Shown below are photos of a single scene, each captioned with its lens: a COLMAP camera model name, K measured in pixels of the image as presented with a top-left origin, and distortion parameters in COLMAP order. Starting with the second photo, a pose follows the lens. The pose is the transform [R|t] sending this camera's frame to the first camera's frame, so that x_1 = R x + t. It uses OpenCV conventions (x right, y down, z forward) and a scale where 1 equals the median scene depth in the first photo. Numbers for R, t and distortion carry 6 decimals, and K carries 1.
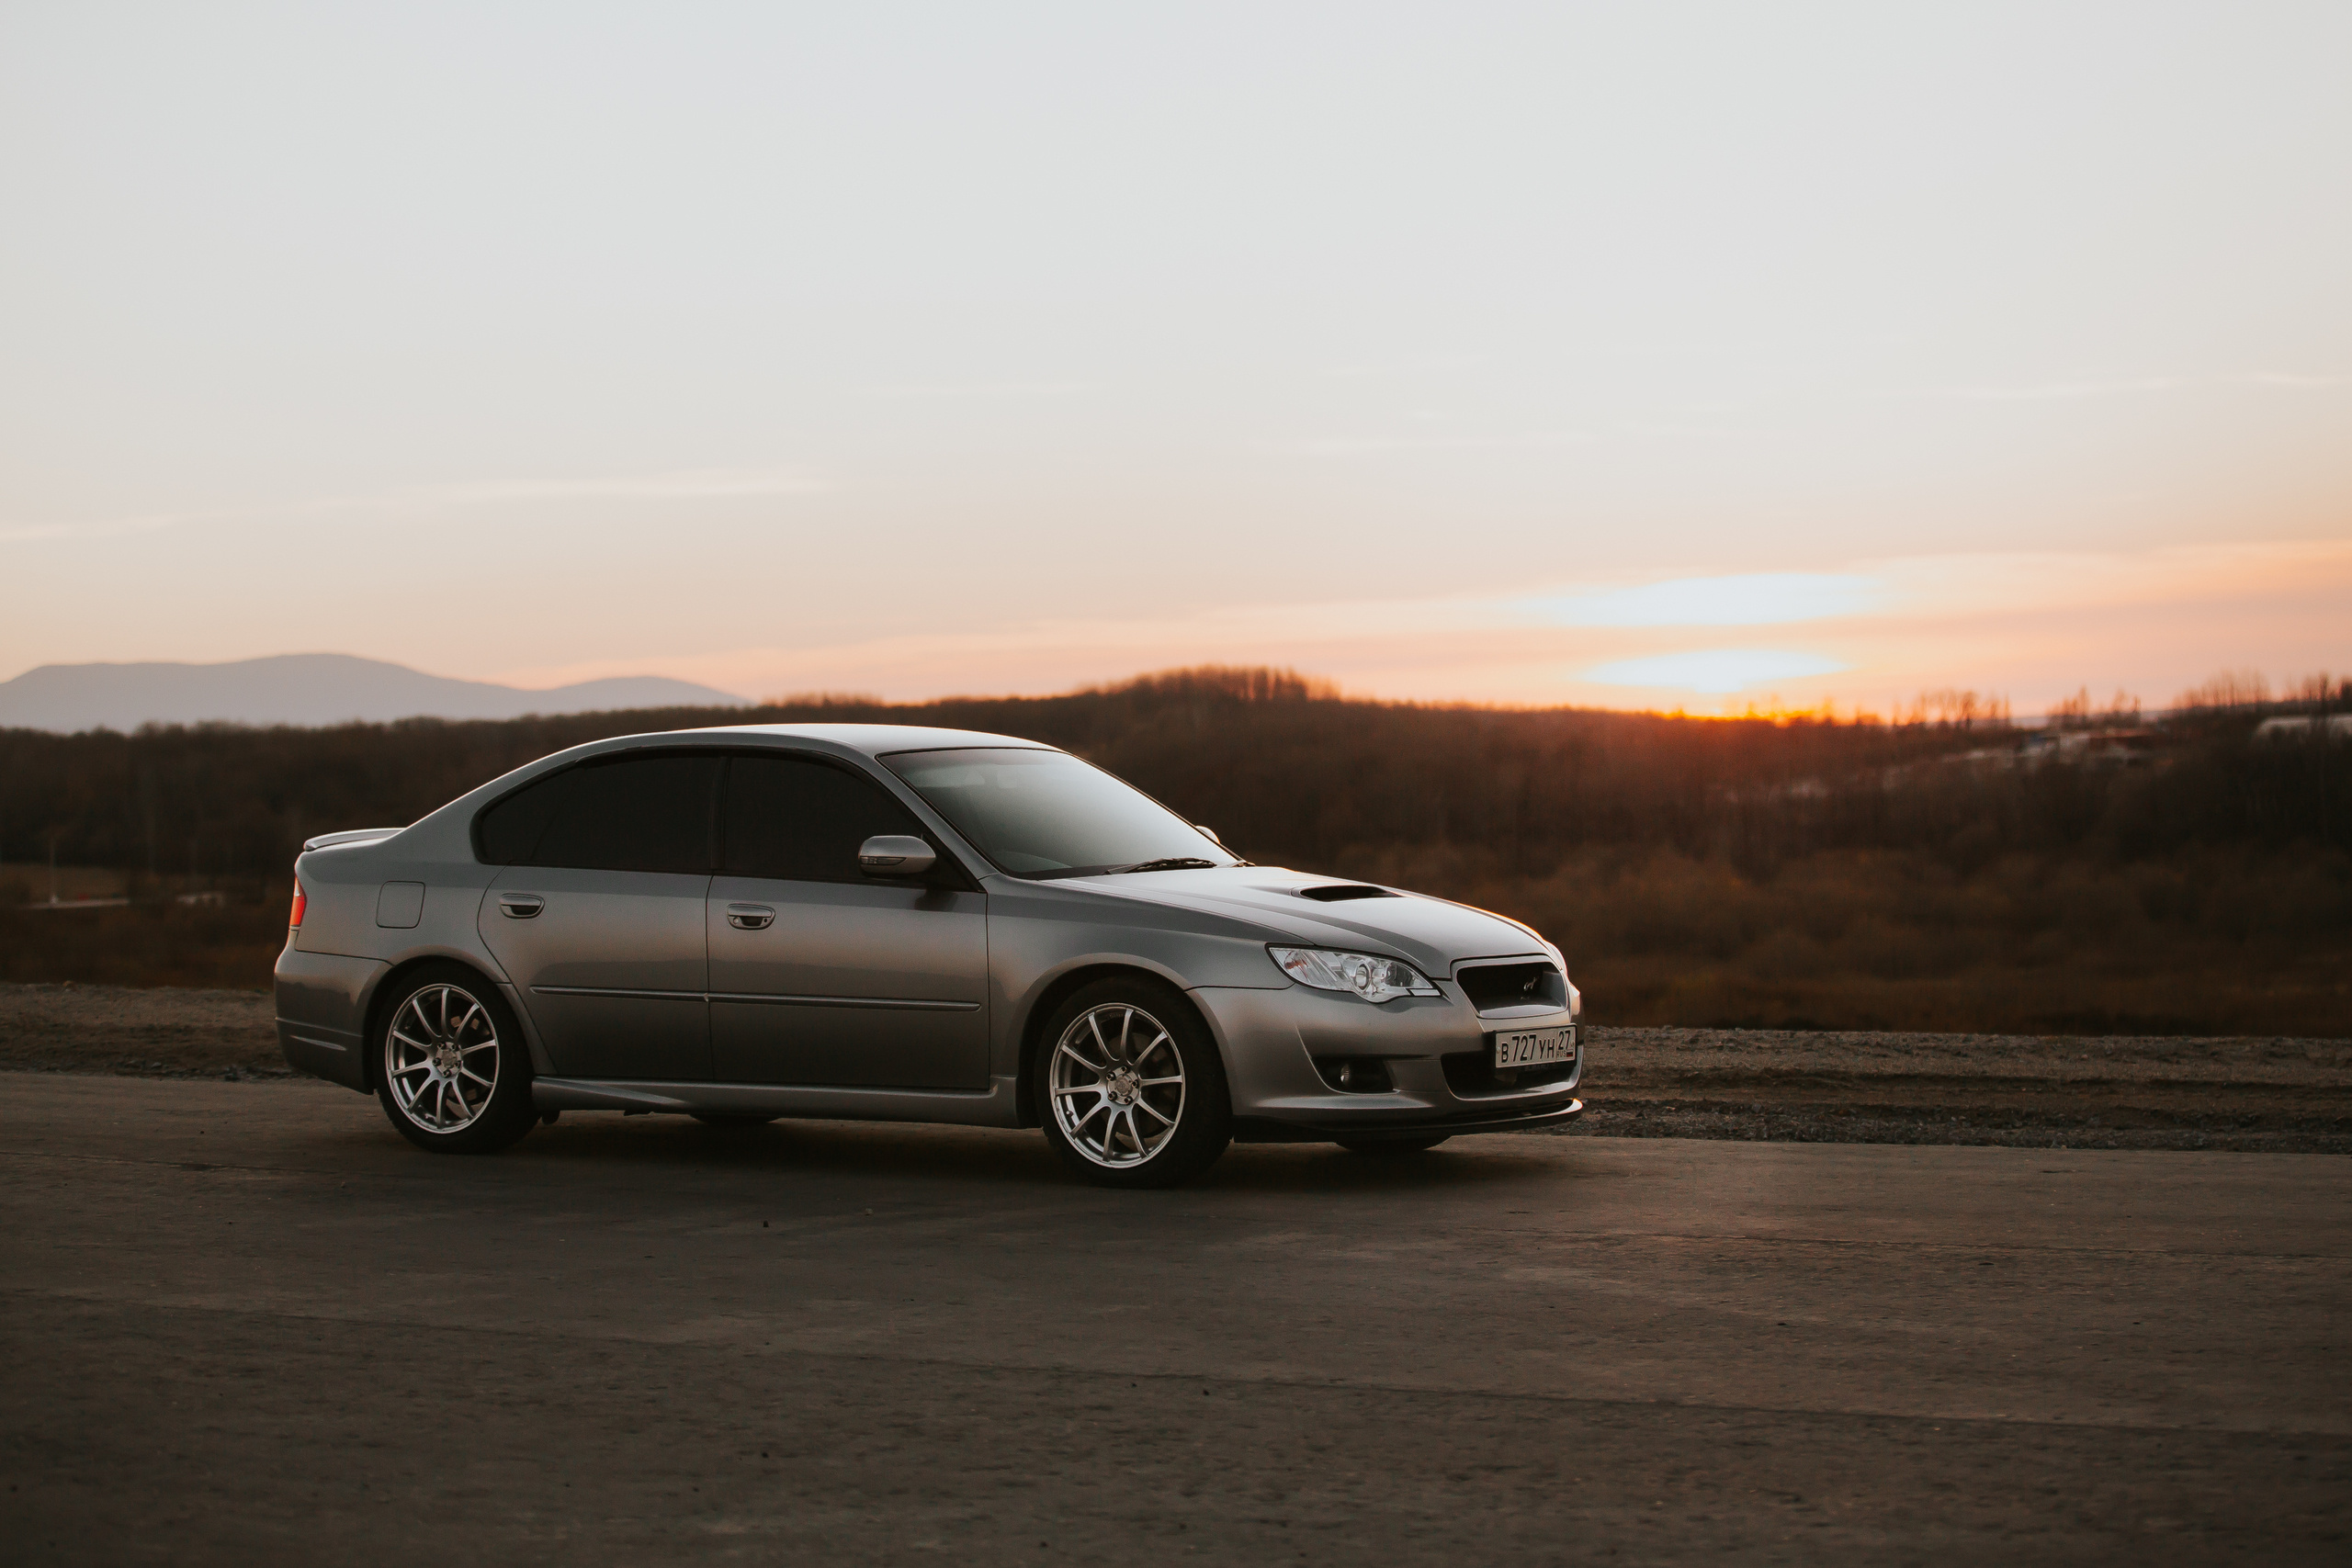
lens RADIAL K [[5272.9, 0, 1168.4], [0, 5272.9, 769.8], [0, 0, 1]] dist [-0.083947, 0.000000]
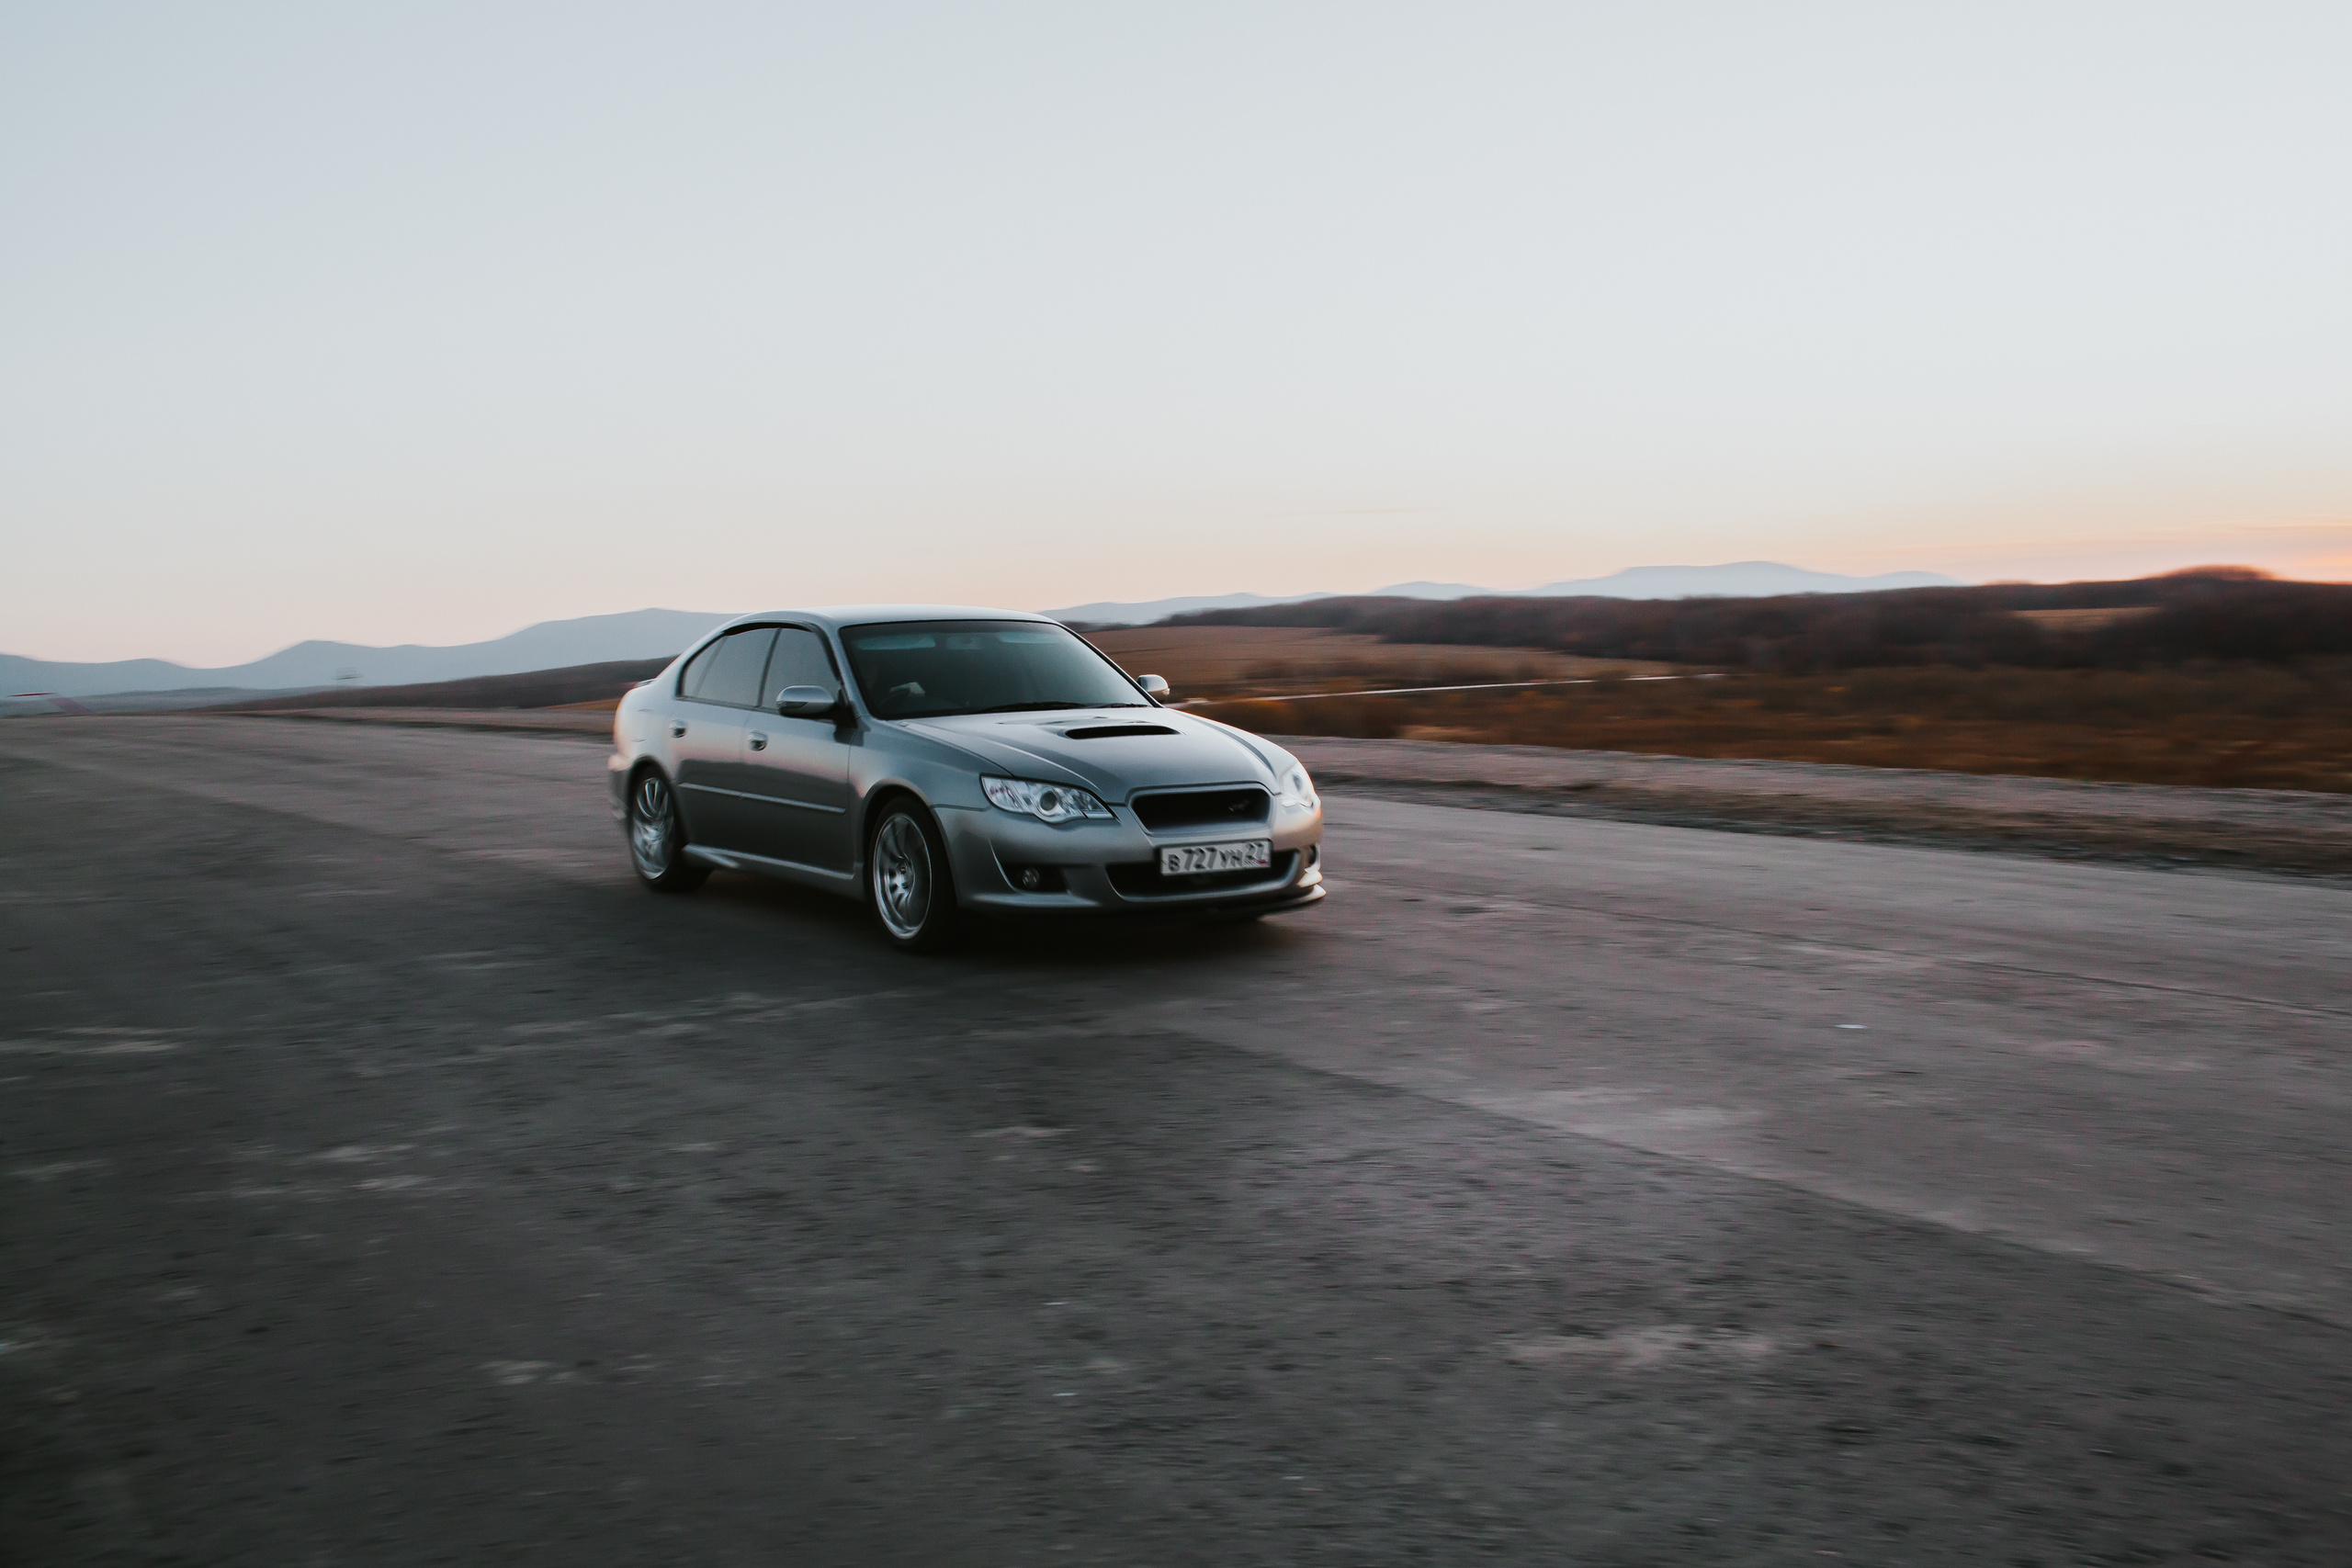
lens RADIAL K [[2316.5, 0, 1164.0], [0, 2316.5, 796.0], [0, 0, 1]] dist [-0.004102, 0.000000]
pose [[0.915960, 0.026439, -0.400397, 0.264636], [0.004725, 0.997047, 0.076645, -0.004725], [0.401241, -0.072096, 0.913131, 0.456582]]
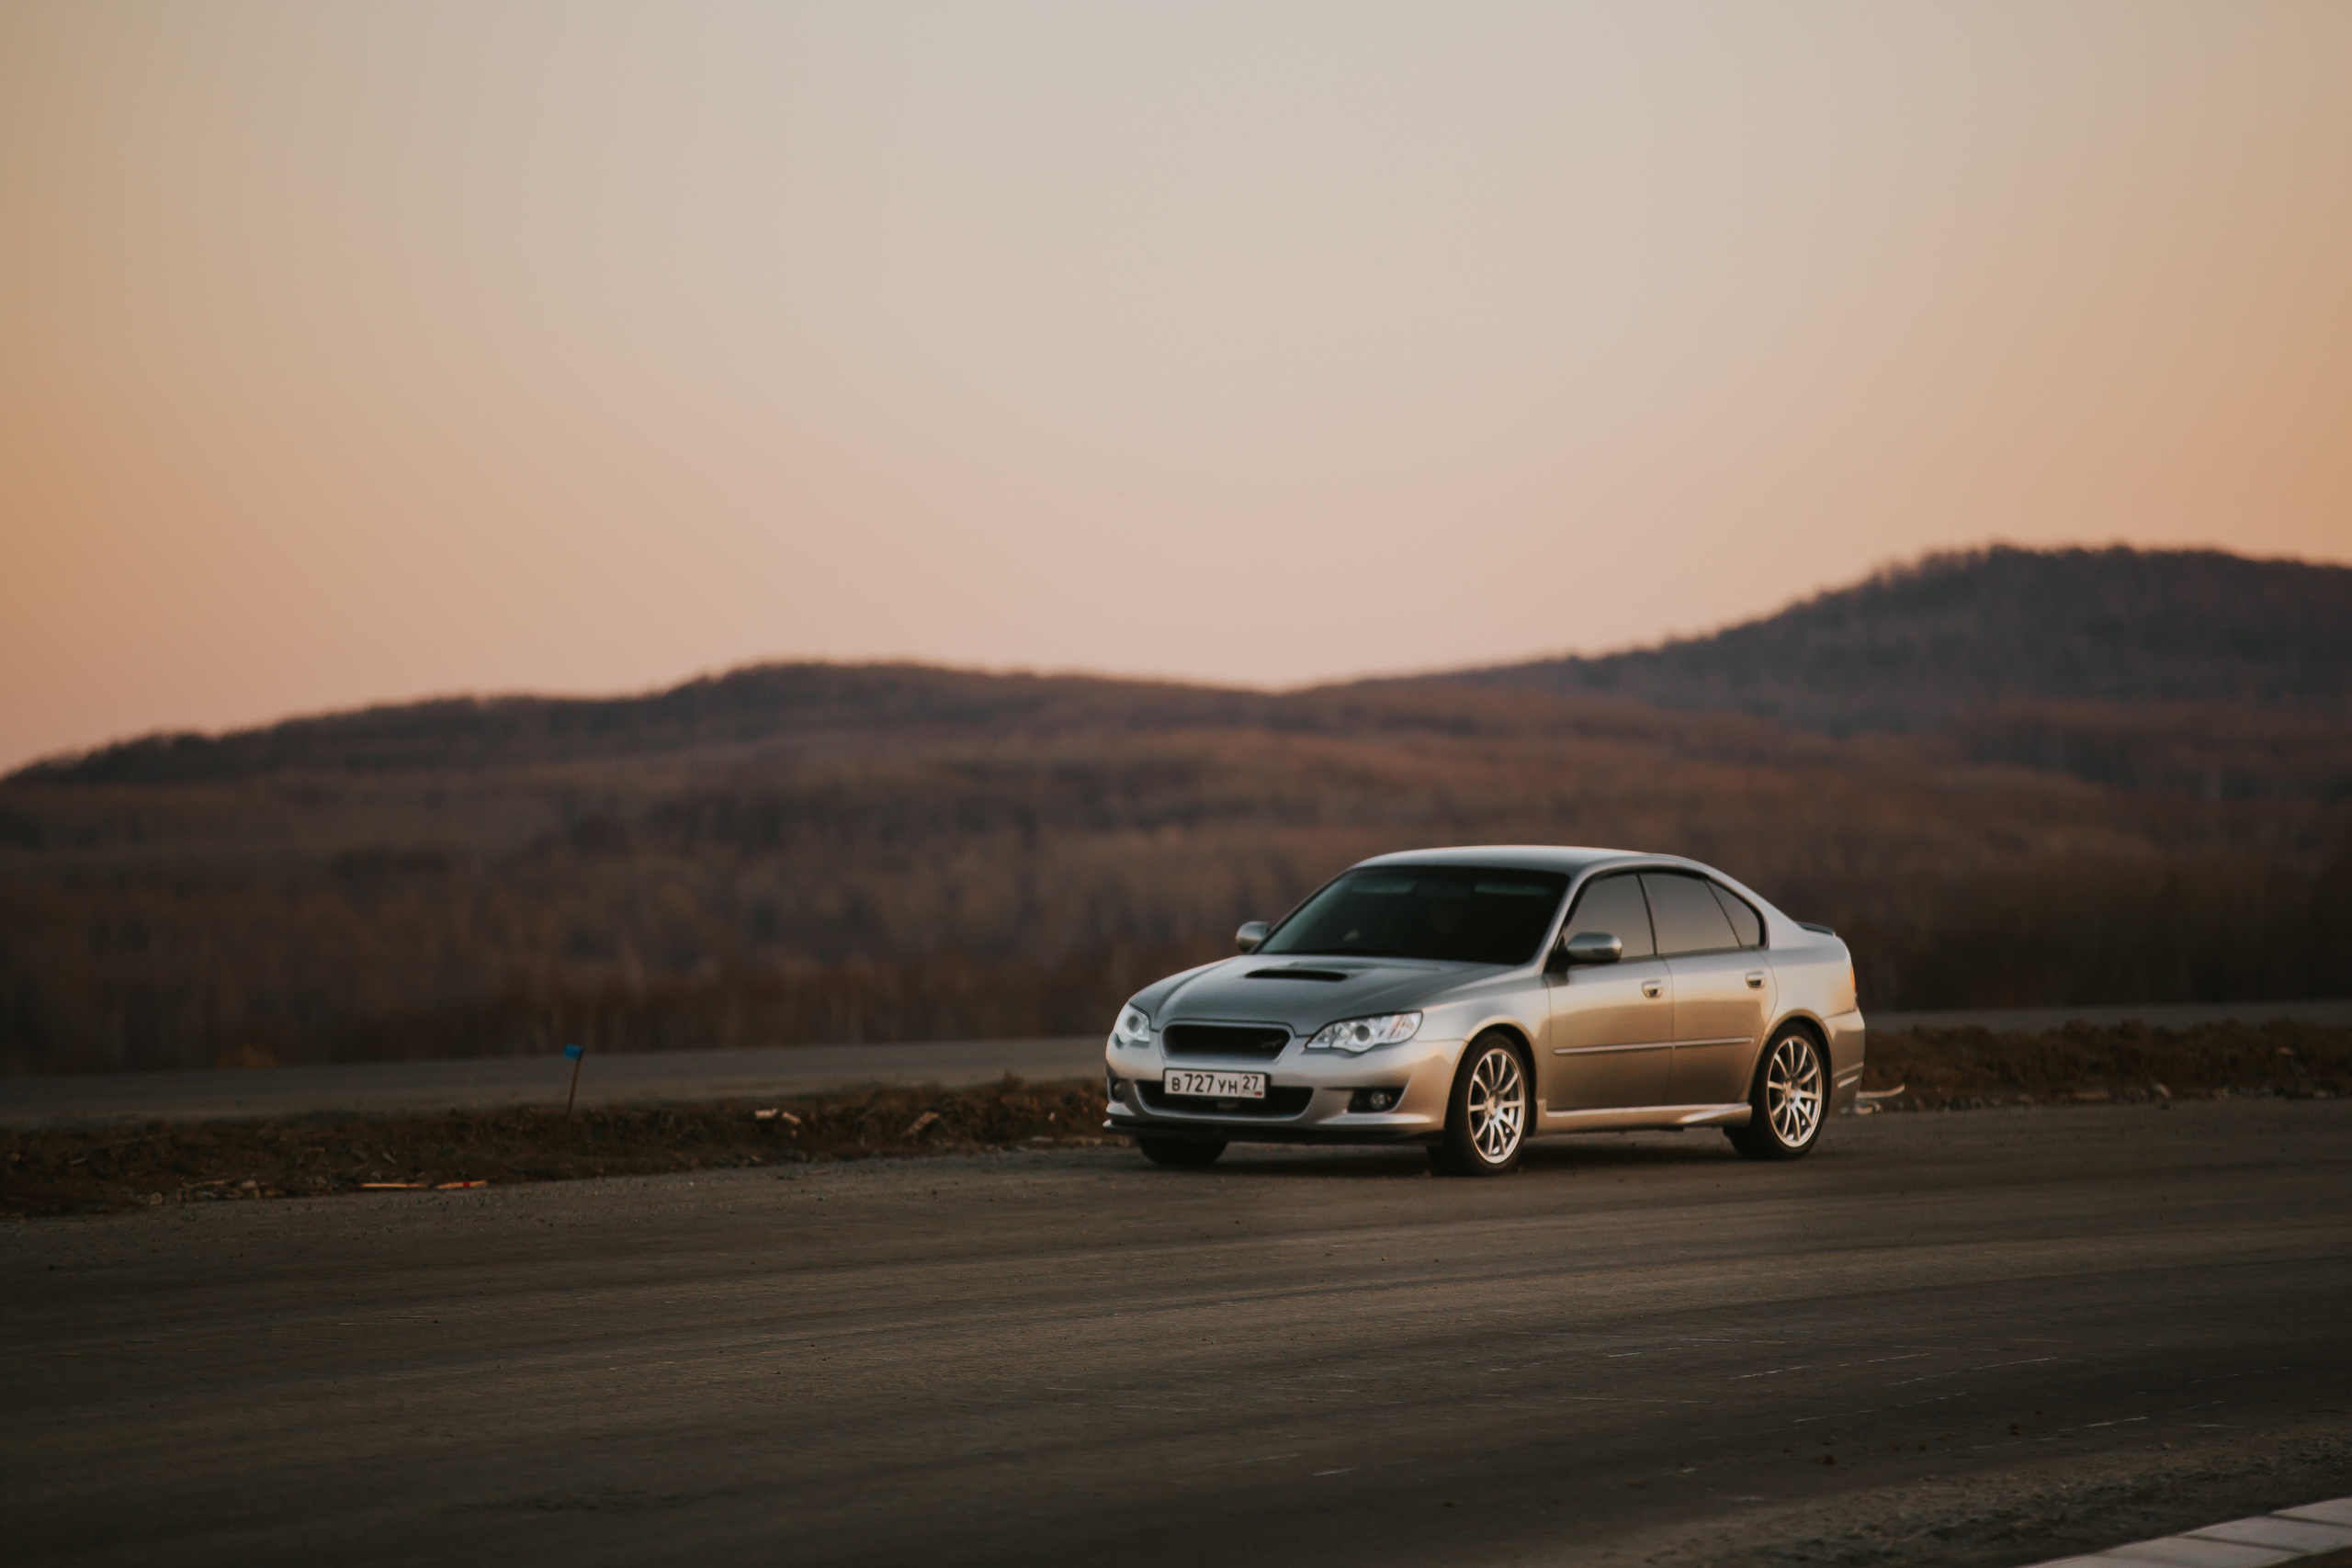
lens RADIAL K [[13711.4, 0, 1175.4], [0, 13711.4, 779.8], [0, 0, 1]] dist [3.971501, 0.000000]
pose [[-0.007508, 0.029609, -0.999533, 3.575581], [-0.010393, 0.999505, 0.029686, -0.132470], [0.999918, 0.010611, -0.007197, 0.954258]]
